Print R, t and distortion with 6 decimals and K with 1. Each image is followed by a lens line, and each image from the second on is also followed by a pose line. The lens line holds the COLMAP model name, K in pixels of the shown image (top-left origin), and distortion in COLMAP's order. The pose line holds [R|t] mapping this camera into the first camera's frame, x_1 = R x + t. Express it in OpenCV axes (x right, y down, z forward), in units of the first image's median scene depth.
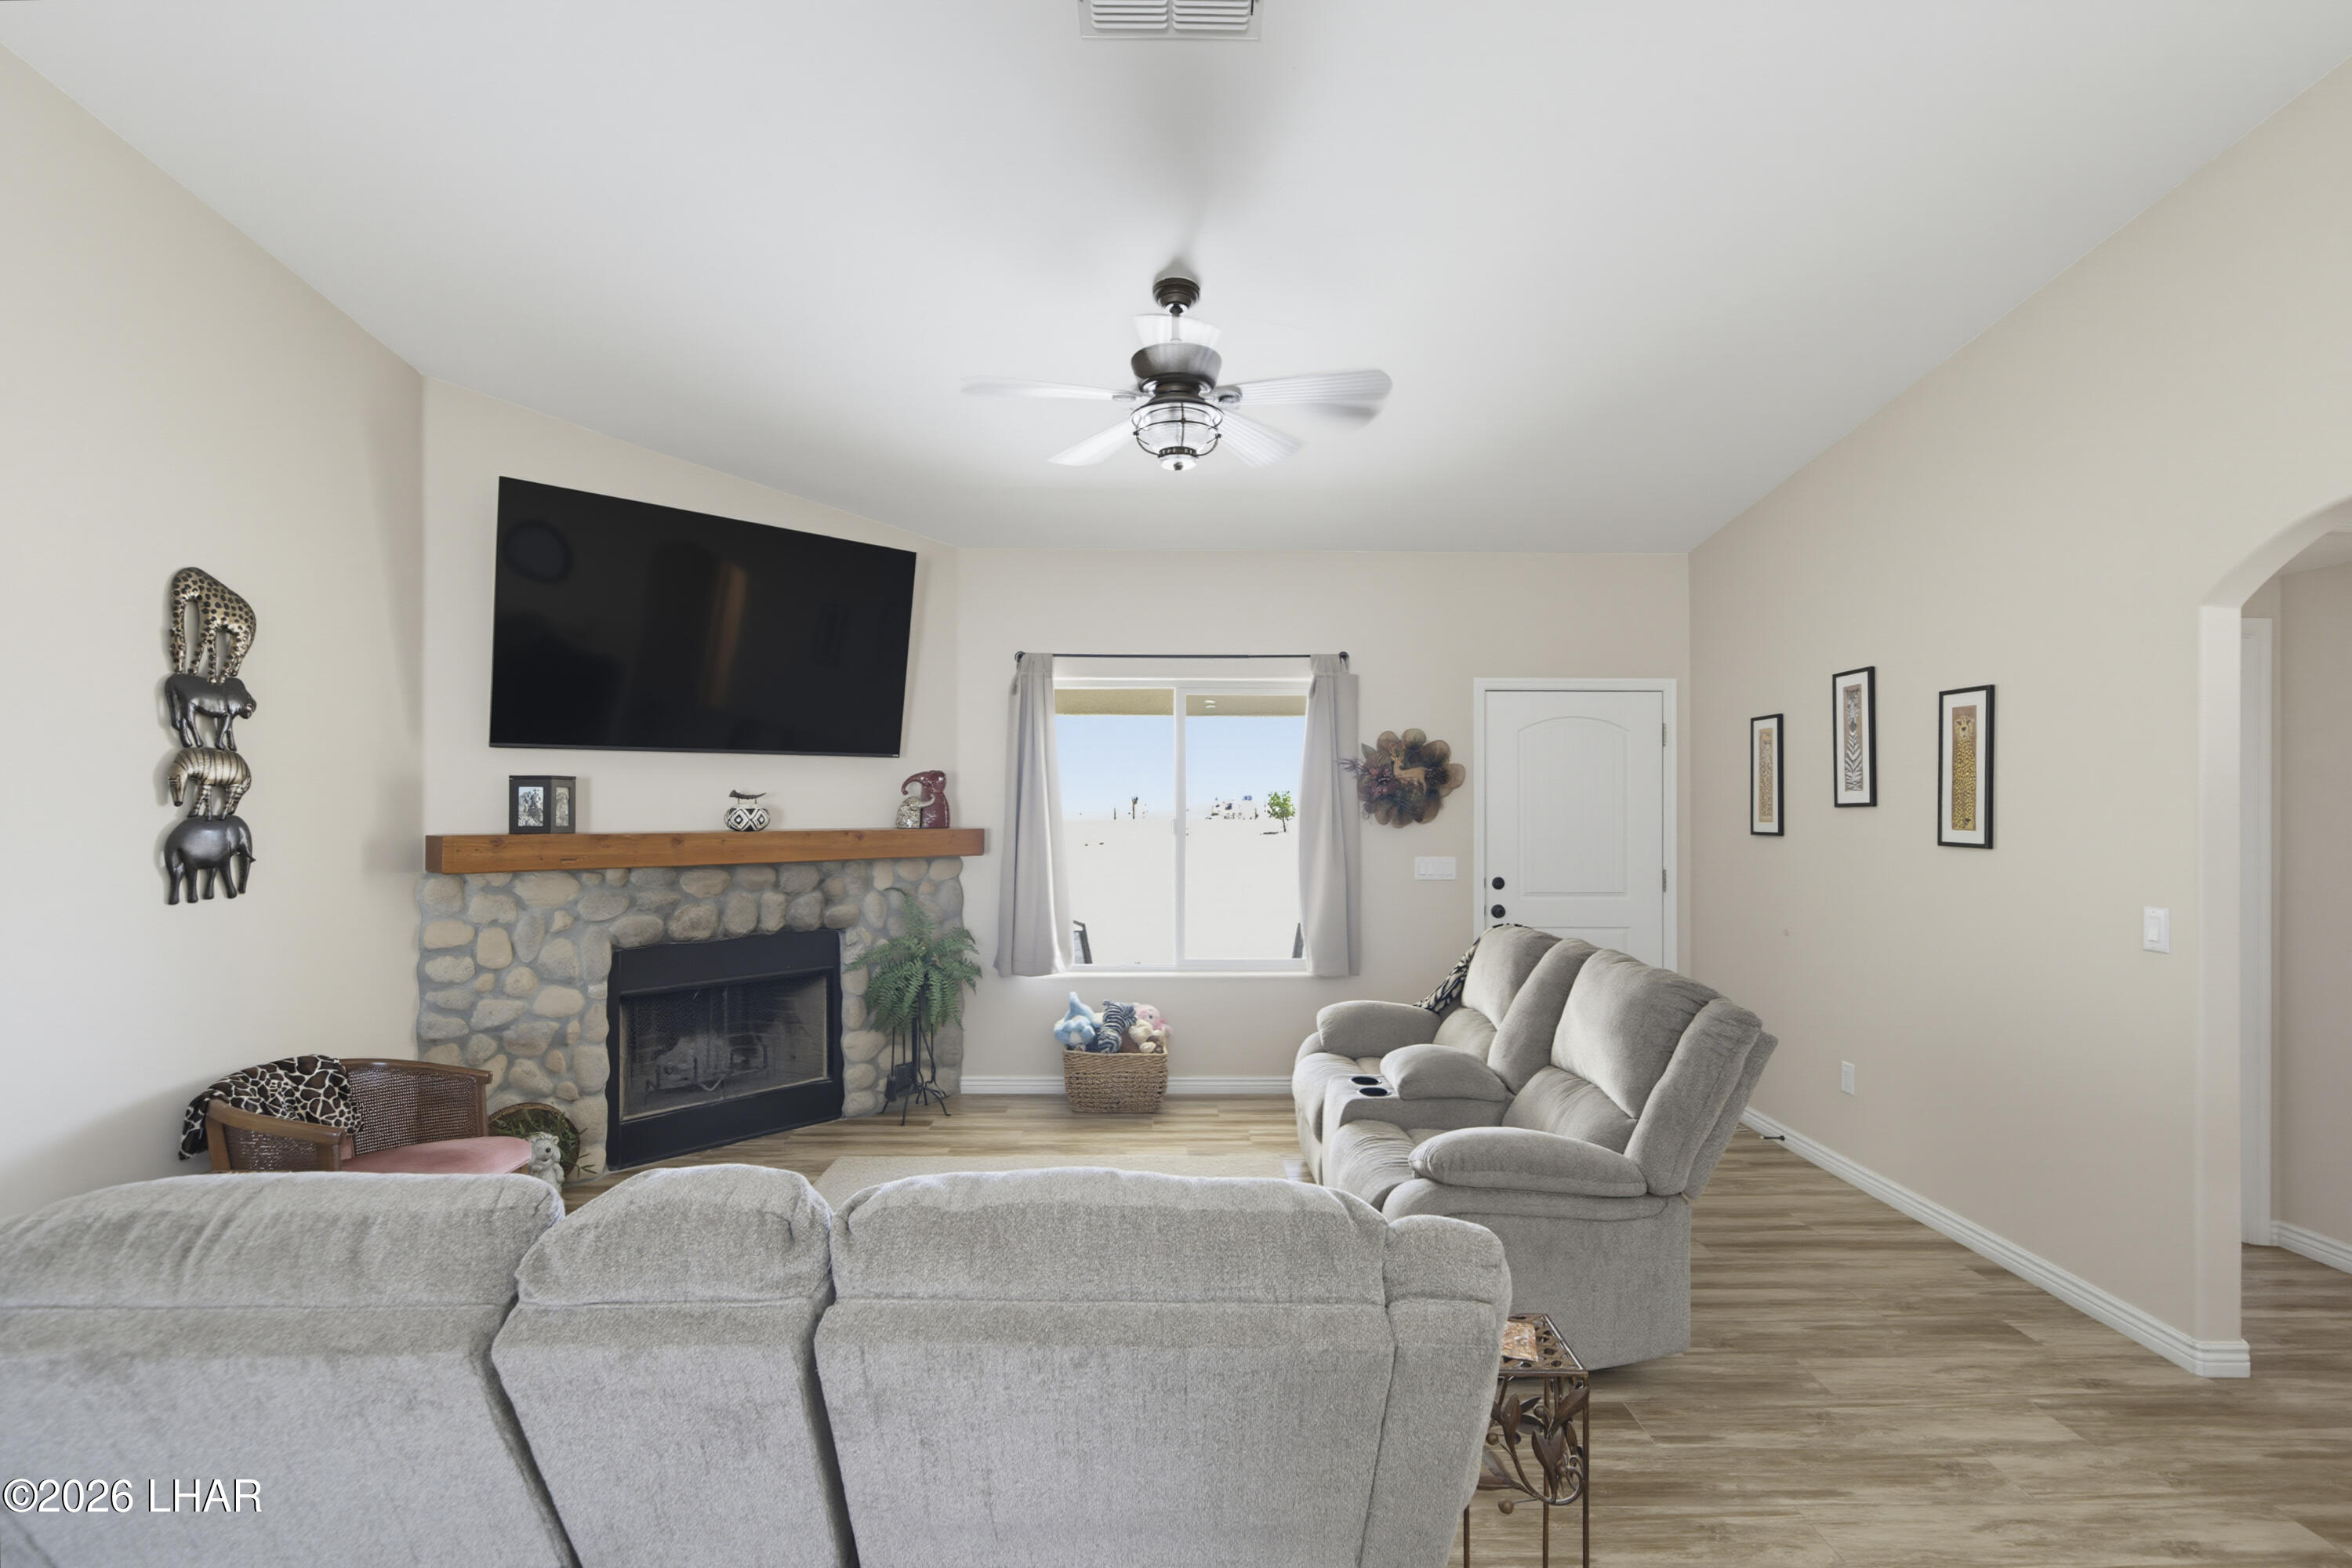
lens RADIAL K [[1127.0, 0, 1176.1], [0, 1127.0, 790.3], [0, 0, 1]] dist [0.003931, 0.000788]
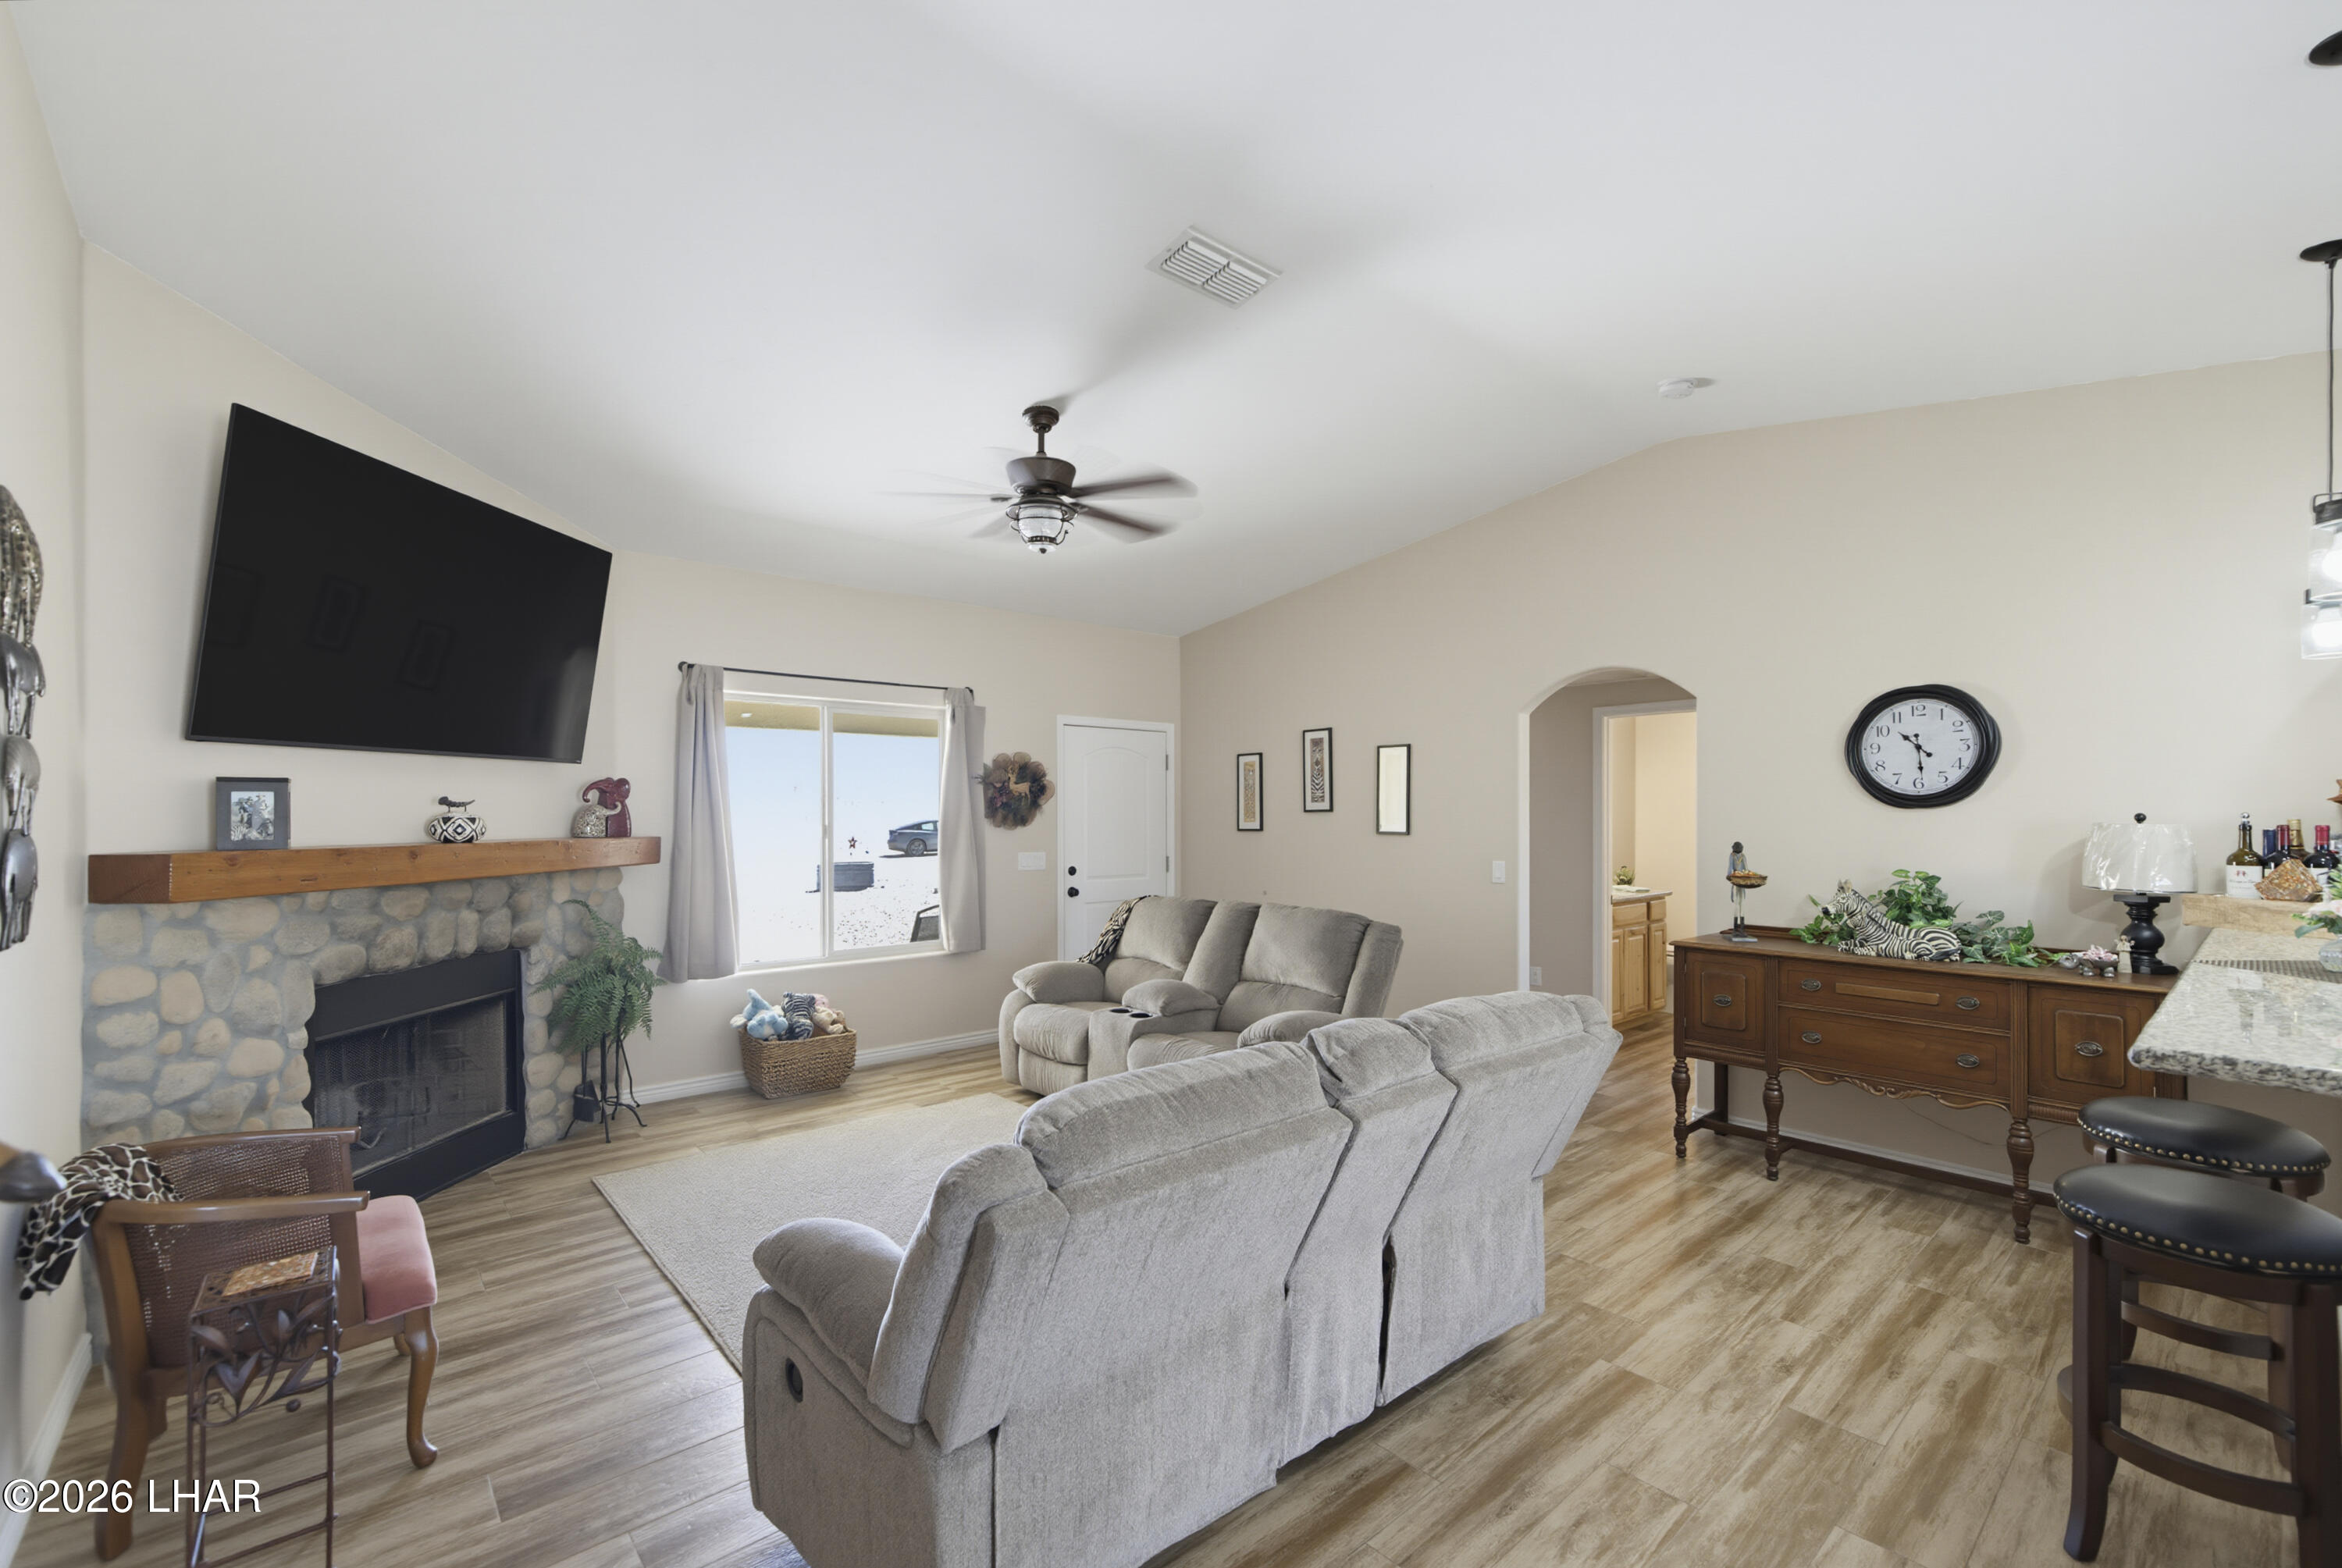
lens RADIAL K [[1054.1, 0, 1168.3], [0, 1054.1, 791.7], [0, 0, 1]] dist [0.002035, -0.000036]
pose [[0.743204, 0.010502, 0.668982, -0.498201], [-0.005525, 0.999939, -0.009561, 0.000705], [-0.669042, 0.003410, 0.743217, 0.000341]]
